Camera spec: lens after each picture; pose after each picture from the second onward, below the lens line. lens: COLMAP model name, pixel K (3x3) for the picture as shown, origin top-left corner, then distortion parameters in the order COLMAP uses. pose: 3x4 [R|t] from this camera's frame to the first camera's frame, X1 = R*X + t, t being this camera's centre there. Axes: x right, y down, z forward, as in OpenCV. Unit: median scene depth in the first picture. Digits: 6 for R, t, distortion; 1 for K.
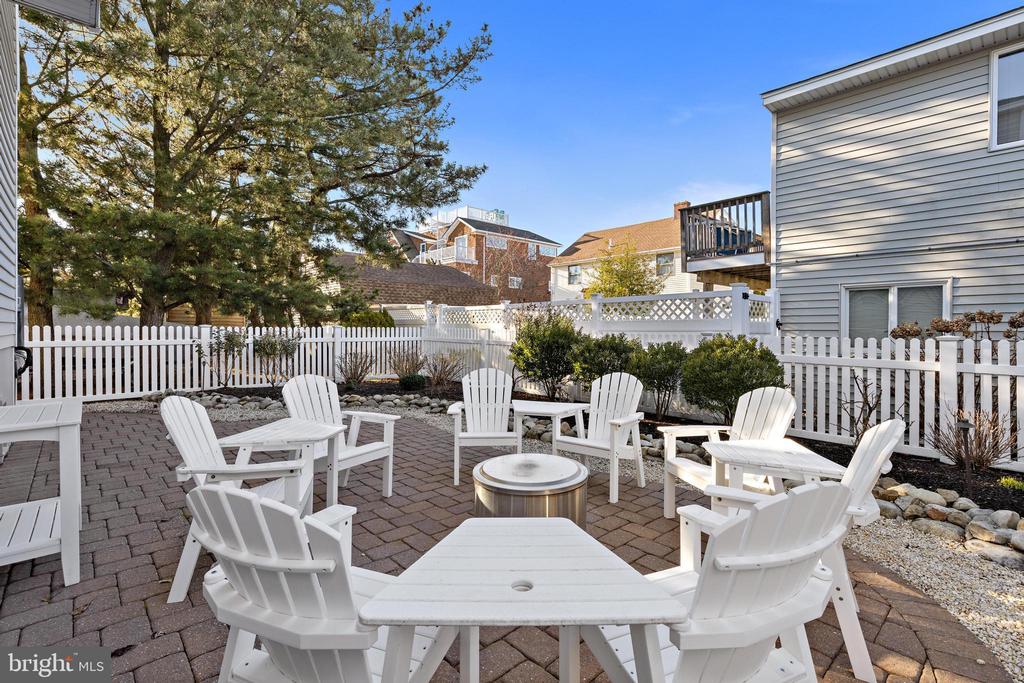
lens RADIAL K [[474.3, 0, 518.2], [0, 474.3, 335.6], [0, 0, 1]] dist [0.000565, 0.000139]
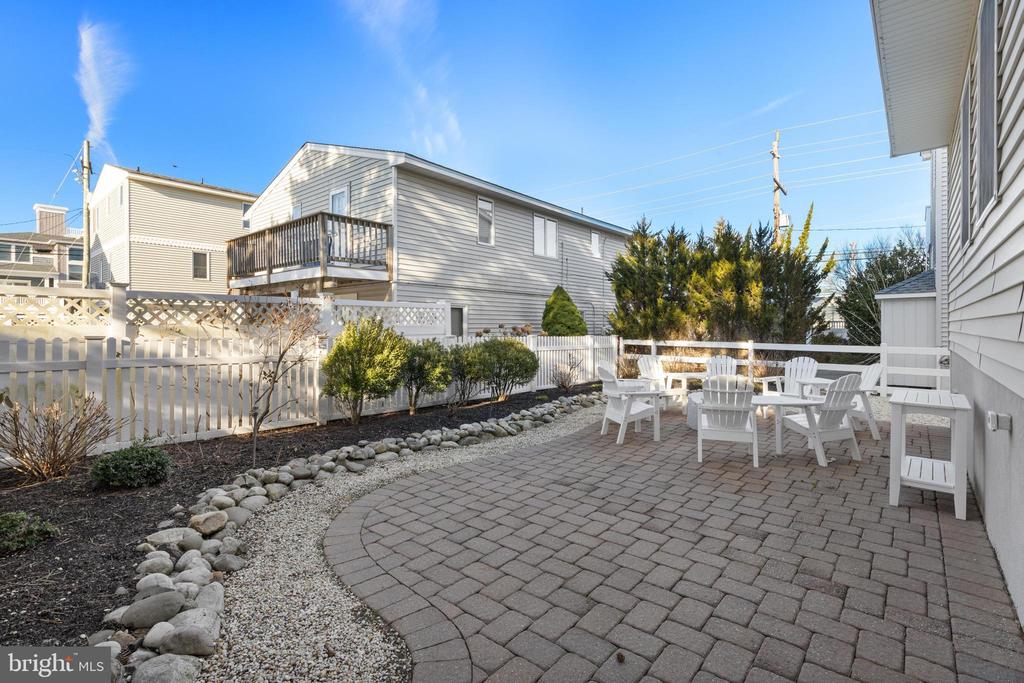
lens RADIAL K [[474.3, 0, 516.1], [0, 474.3, 332.0], [0, 0, 1]] dist [0.000565, 0.000139]
pose [[-0.121736, -0.012102, 0.992489, -0.923644], [0.011974, 0.999835, 0.013660, -0.031240], [-0.992490, 0.013547, -0.121571, 0.959753]]
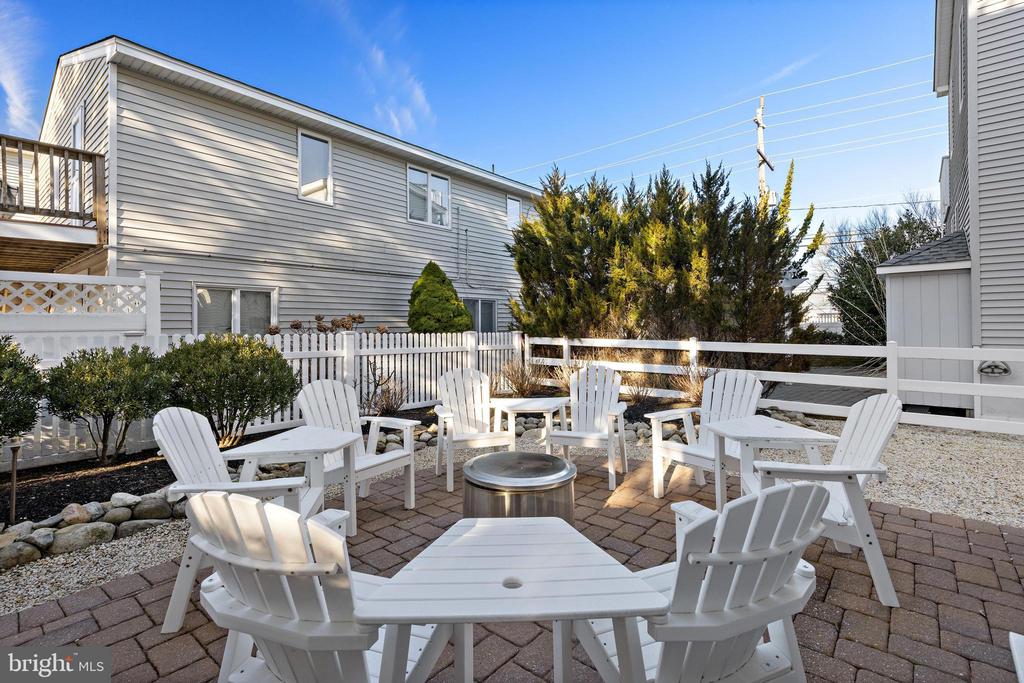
lens RADIAL K [[474.3, 0, 524.6], [0, 474.3, 320.8], [0, 0, 1]] dist [0.000565, 0.000139]
pose [[-0.130160, 0.008015, 0.991461, -0.415694], [0.016212, 0.999851, -0.005954, -0.009420], [-0.991360, 0.015299, -0.130271, 0.468519]]
